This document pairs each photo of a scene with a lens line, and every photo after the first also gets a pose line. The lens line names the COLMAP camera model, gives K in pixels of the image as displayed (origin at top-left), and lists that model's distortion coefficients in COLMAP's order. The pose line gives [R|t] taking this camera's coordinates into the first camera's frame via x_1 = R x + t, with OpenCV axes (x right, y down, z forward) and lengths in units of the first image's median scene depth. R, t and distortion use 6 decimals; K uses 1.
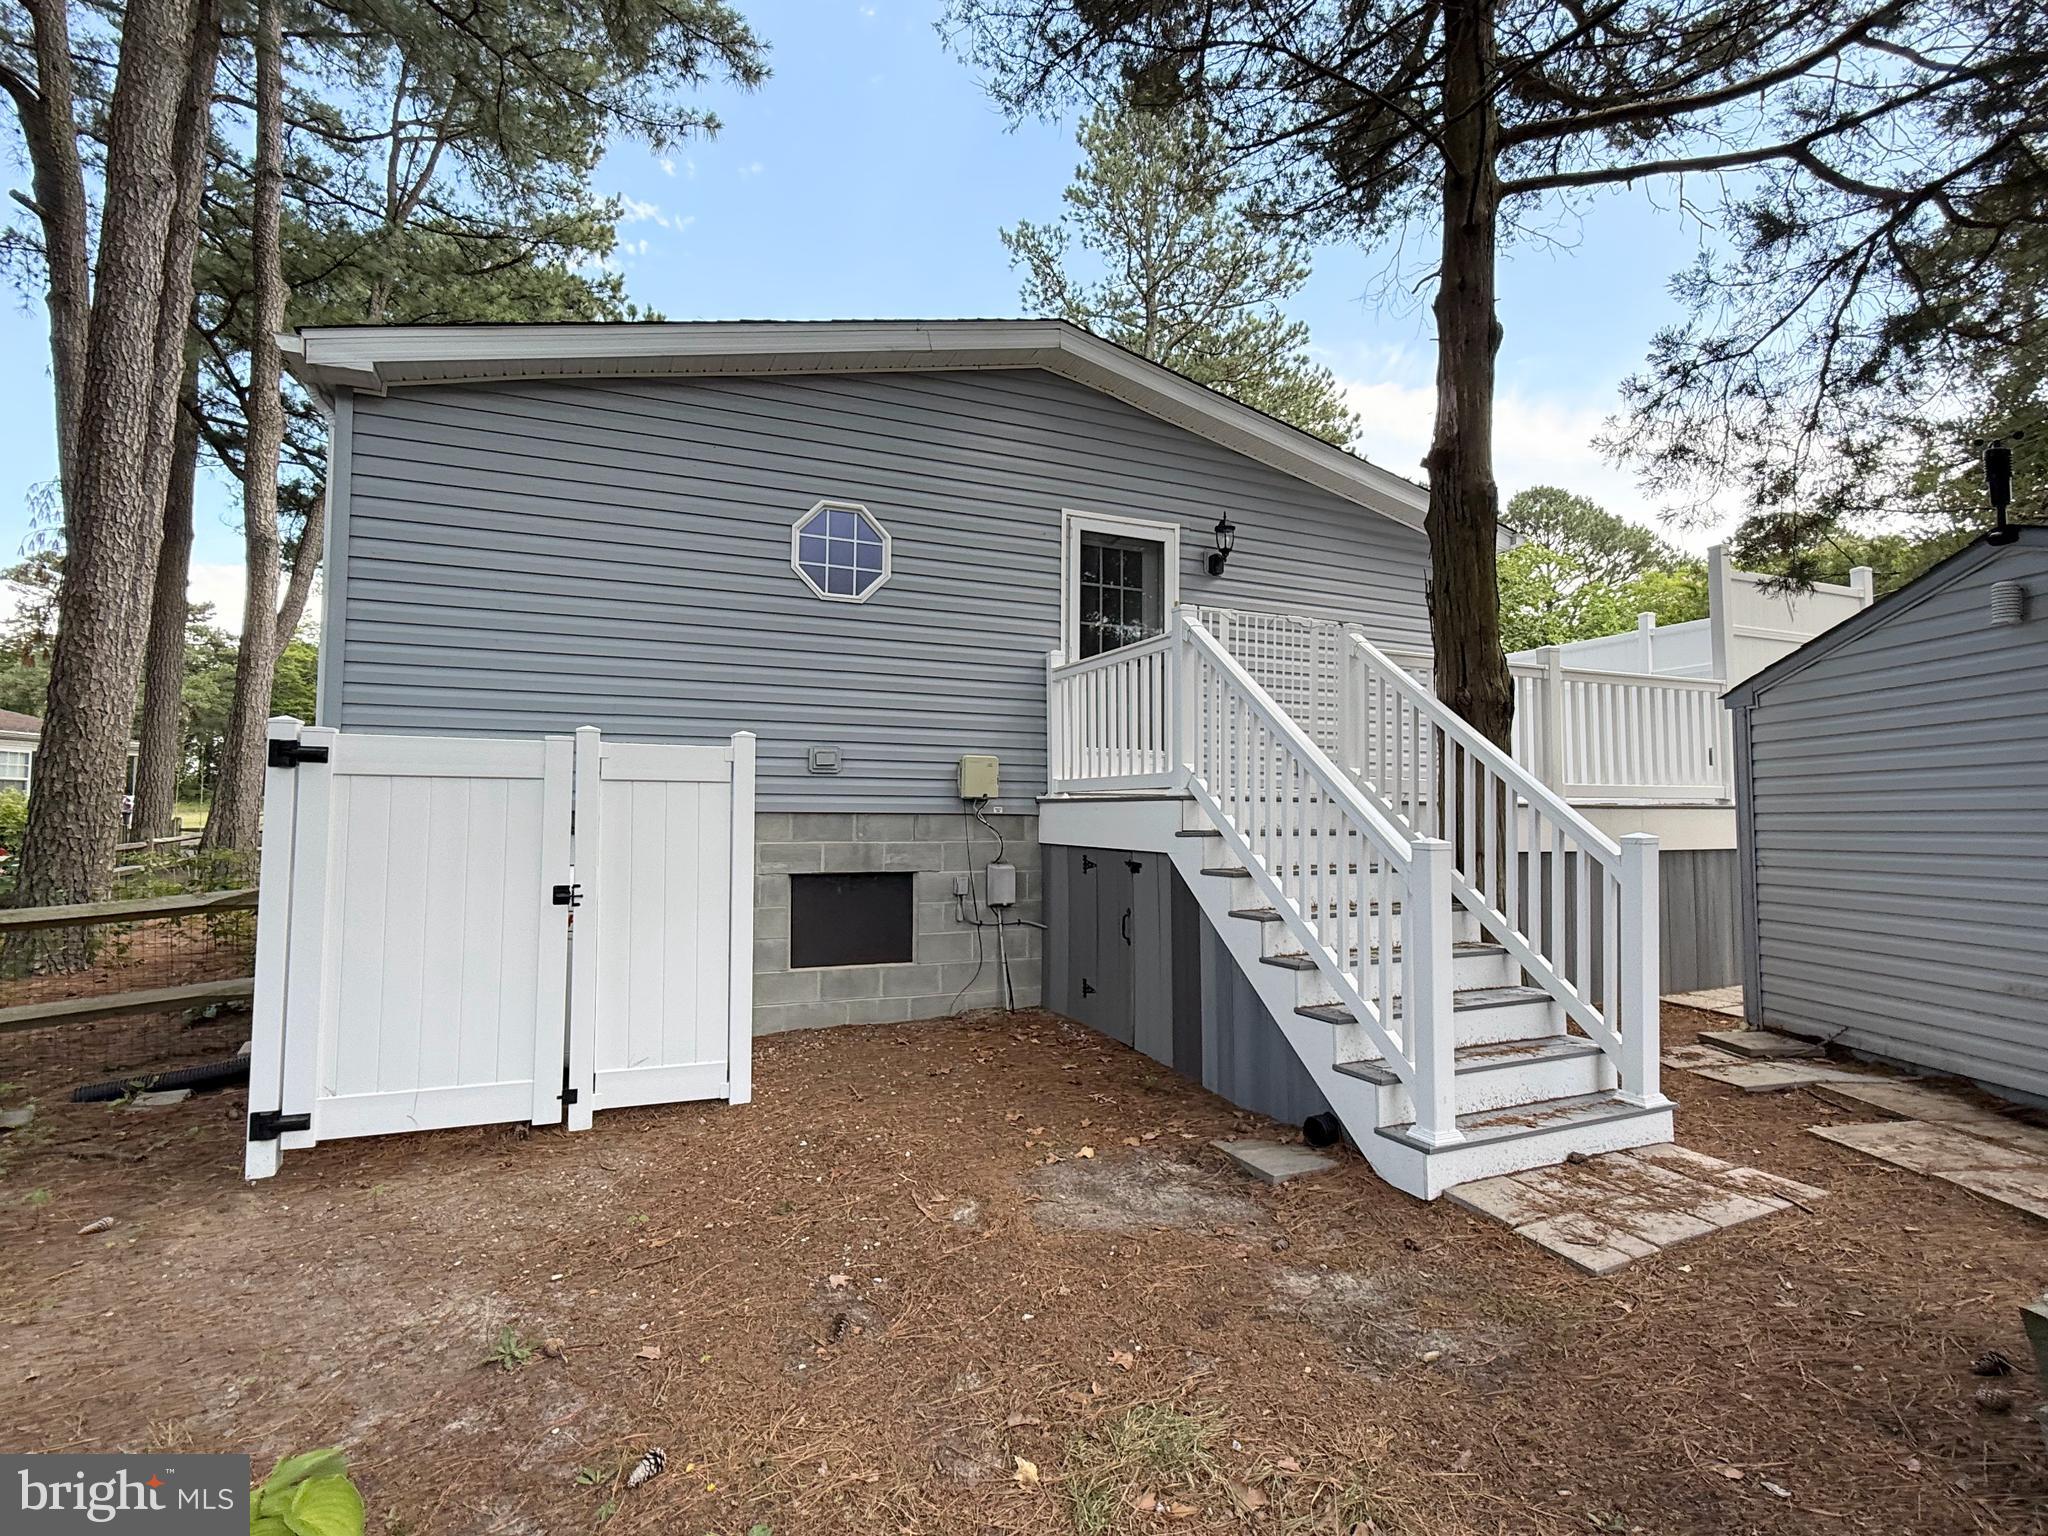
lens RADIAL K [[968.5, 0, 1024.6], [0, 968.5, 769.2], [0, 0, 1]] dist [-0.000134, -0.000164]
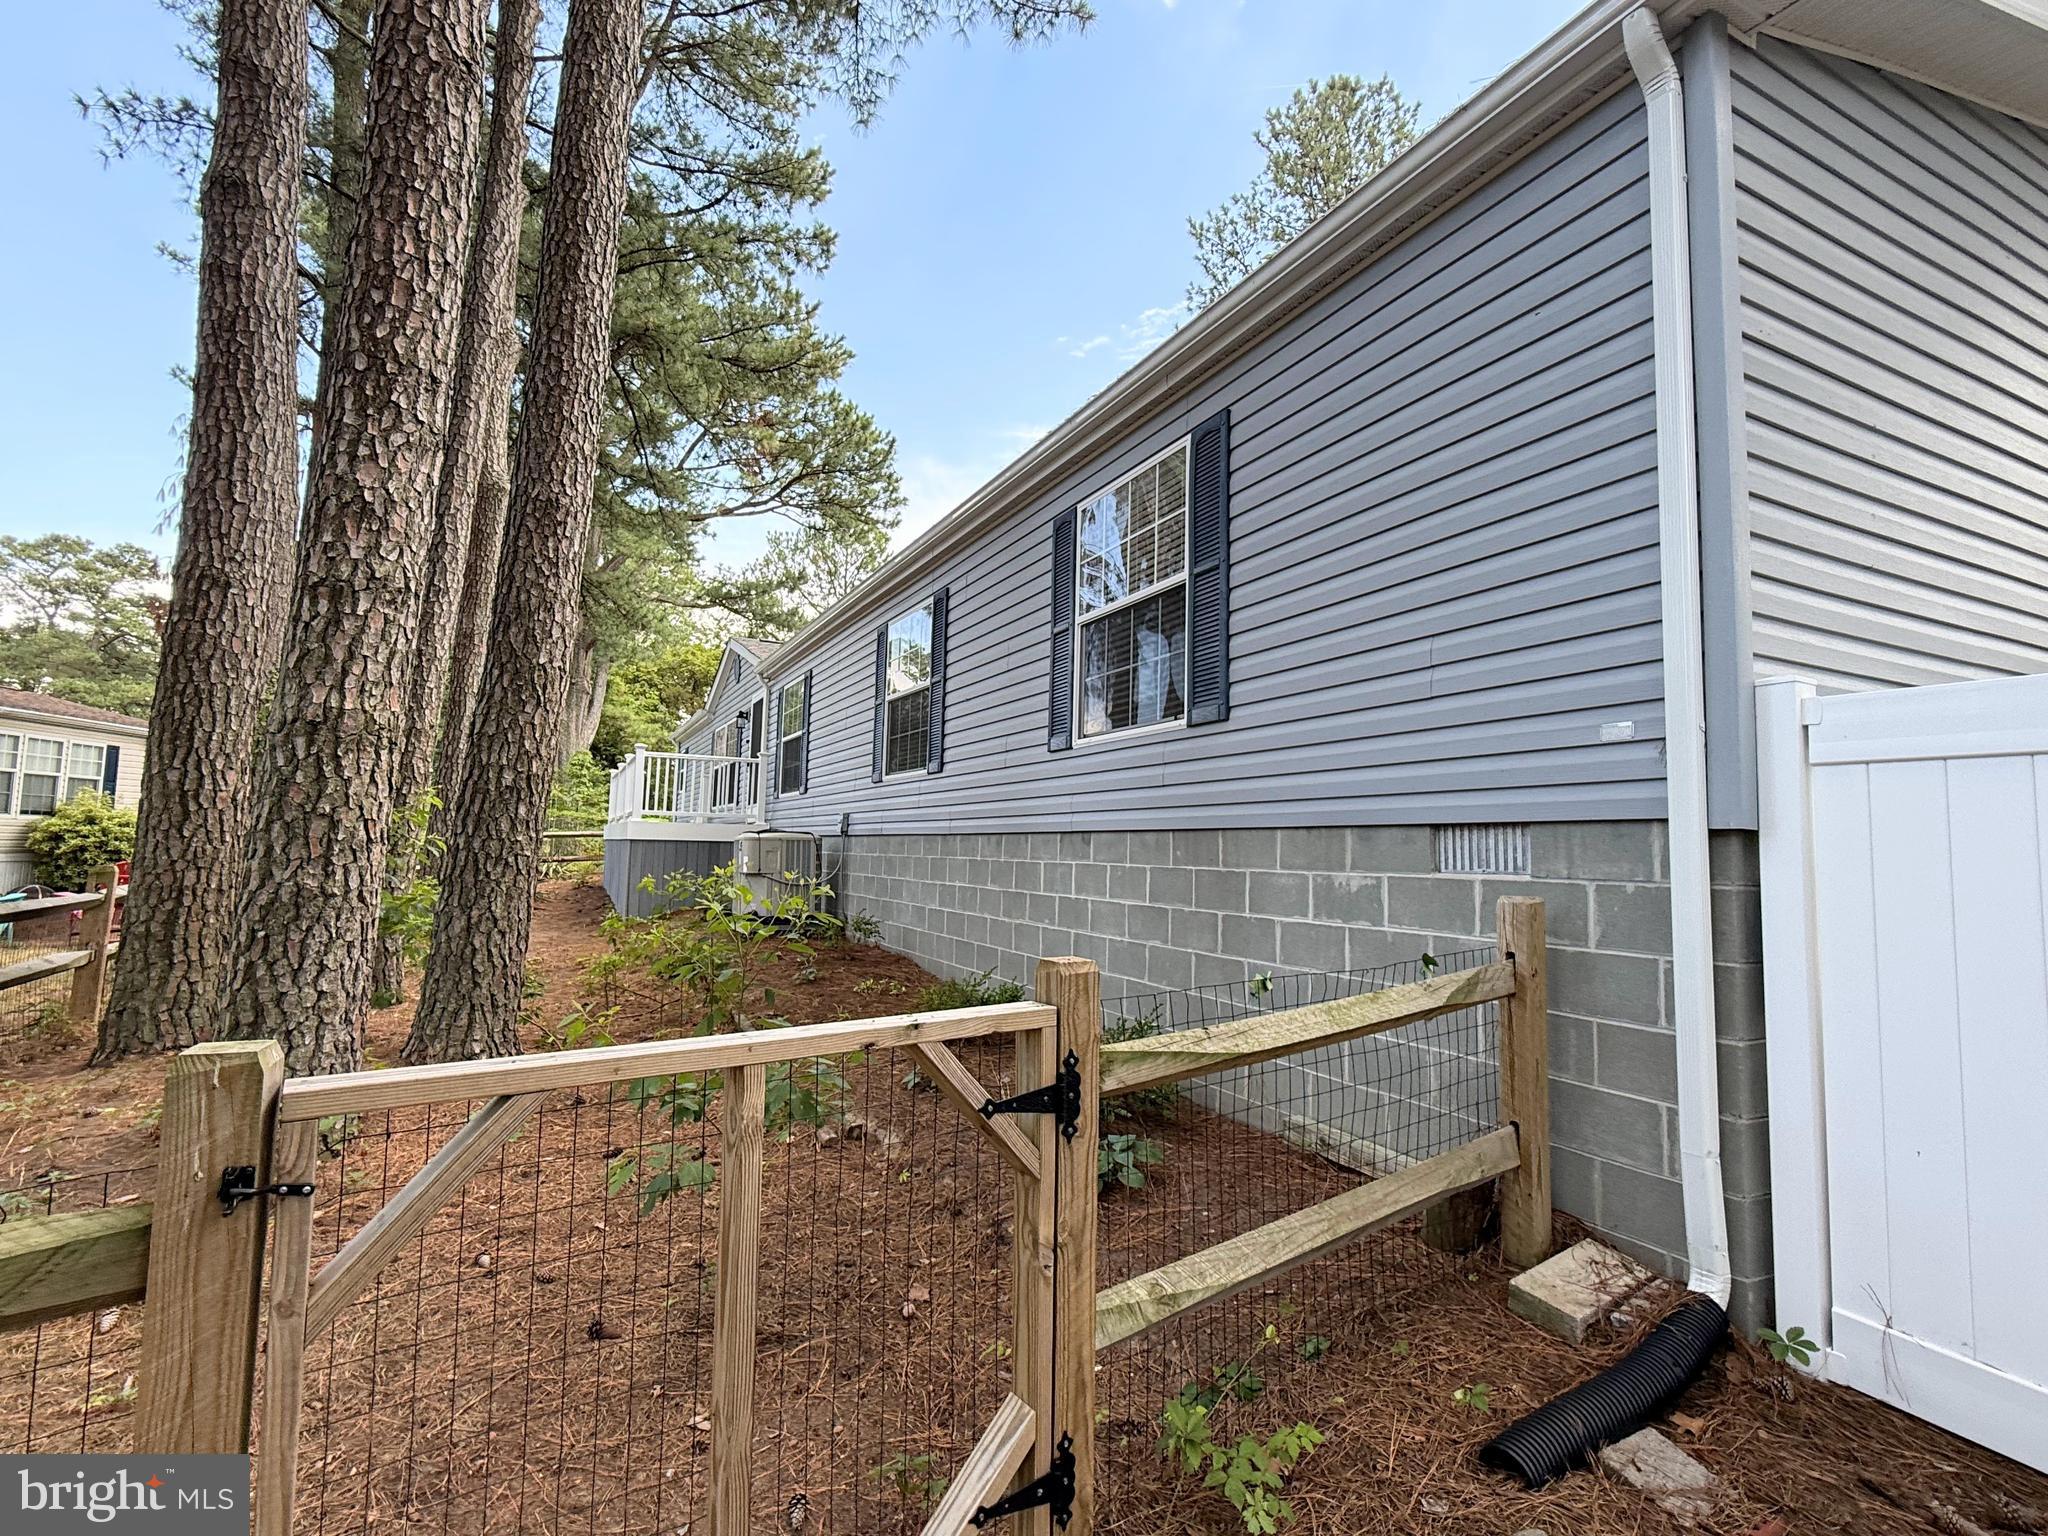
lens RADIAL K [[968.5, 0, 1023.4], [0, 968.5, 766.4], [0, 0, 1]] dist [-0.000134, -0.000164]
pose [[0.998667, 0.024083, 0.045647, -0.660765], [-0.022638, 0.999234, -0.031915, 0.022712], [-0.046381, 0.030839, 0.998448, 0.306780]]
